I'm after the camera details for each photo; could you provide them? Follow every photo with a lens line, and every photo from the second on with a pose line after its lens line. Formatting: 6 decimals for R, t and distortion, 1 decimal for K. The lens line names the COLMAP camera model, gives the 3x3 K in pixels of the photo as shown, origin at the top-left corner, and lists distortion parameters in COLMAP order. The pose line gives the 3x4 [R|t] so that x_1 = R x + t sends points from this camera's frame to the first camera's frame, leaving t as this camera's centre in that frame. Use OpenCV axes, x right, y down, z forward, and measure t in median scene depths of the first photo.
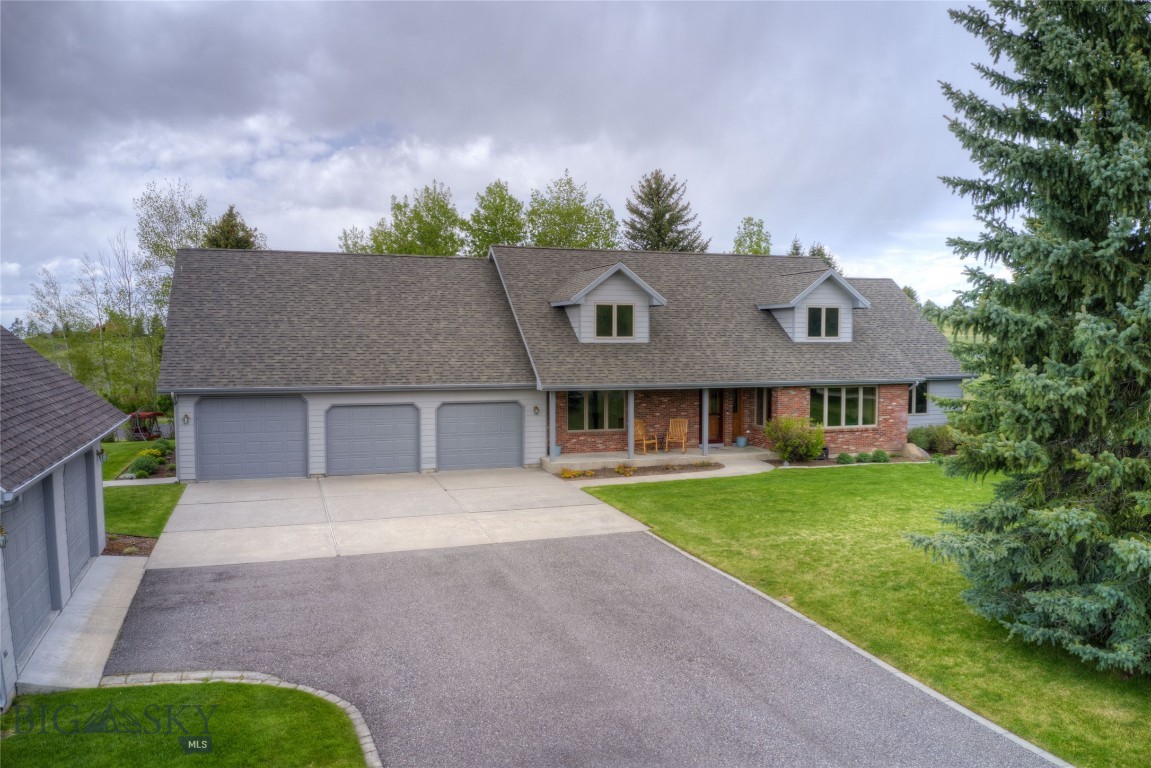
lens RADIAL K [[869.2, 0, 576.9], [0, 869.2, 402.0], [0, 0, 1]] dist [0.001021, -0.213722]
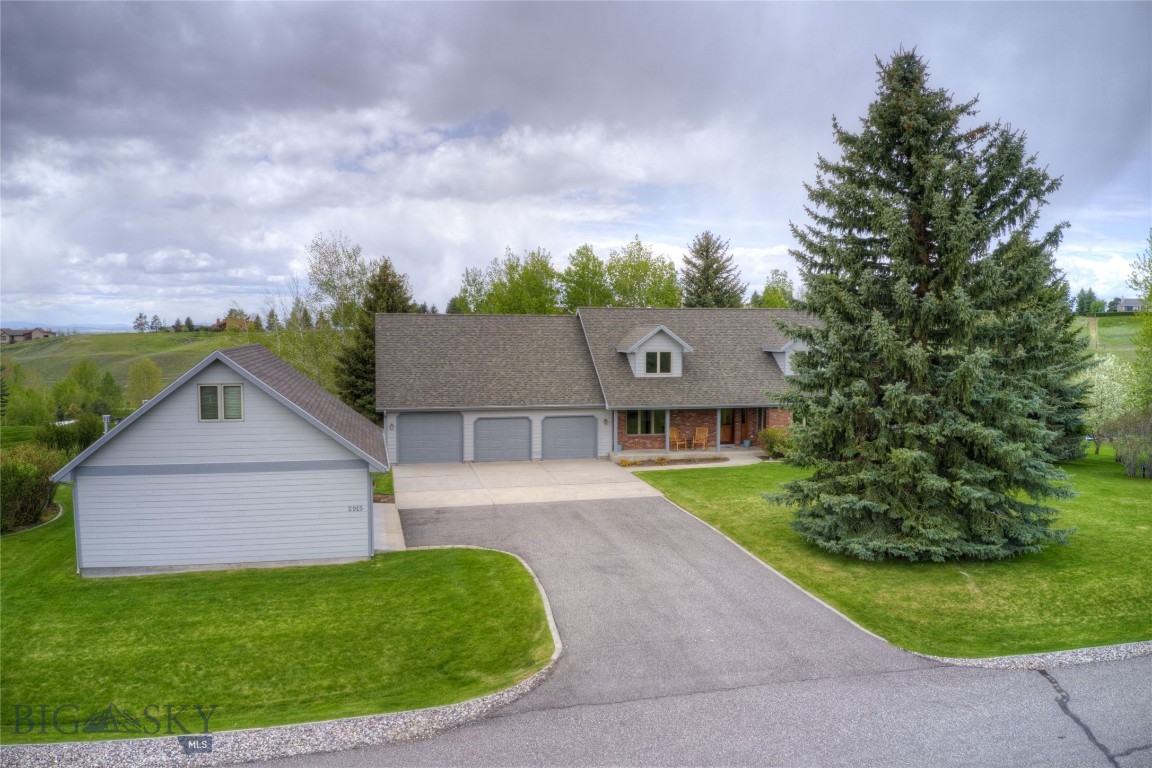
lens RADIAL K [[869.9, 0, 577.4], [0, 869.9, 402.0], [0, 0, 1]] dist [0.001021, -0.213722]
pose [[0.994537, 0.009326, -0.103966, 0.063589], [-0.008000, 0.999881, 0.013162, -0.045566], [0.104076, -0.012258, 0.994494, -0.544271]]
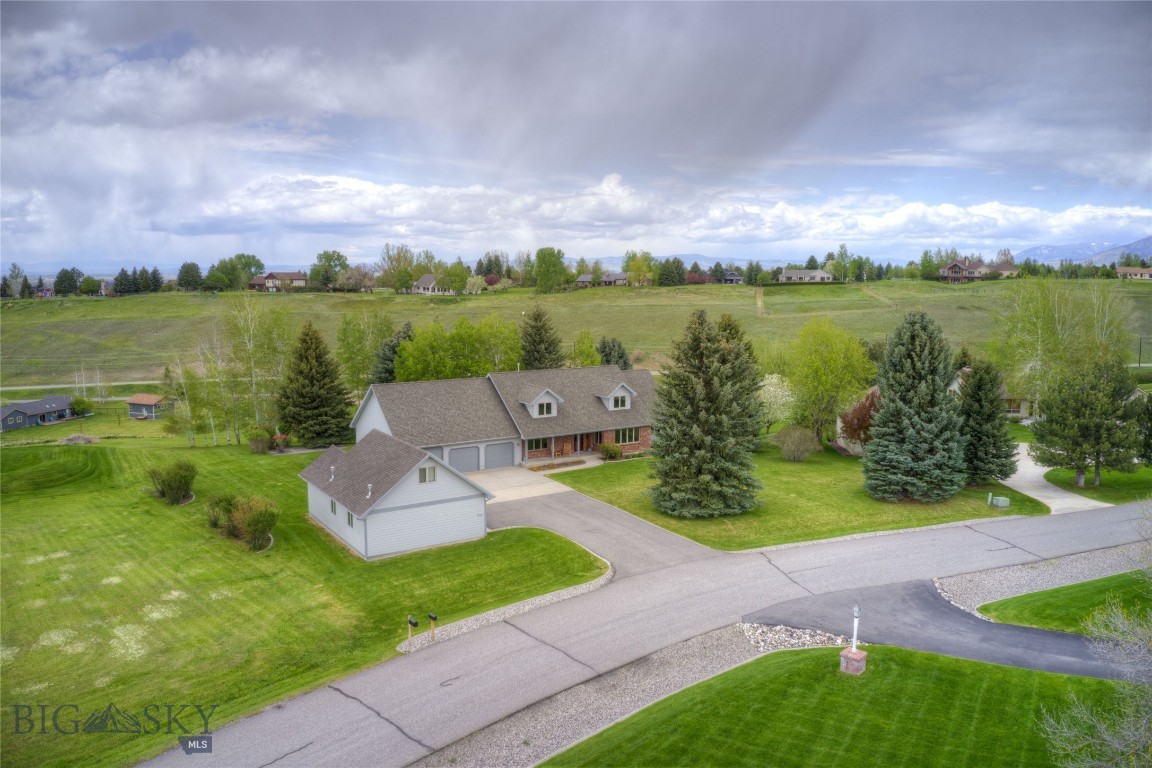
lens RADIAL K [[869.9, 0, 577.4], [0, 869.9, 402.0], [0, 0, 1]] dist [0.001021, -0.213722]
pose [[0.970883, -0.029236, 0.237761, -0.513073], [0.009310, 0.996380, 0.084502, -0.352679], [-0.239371, -0.079828, 0.967641, -1.666133]]
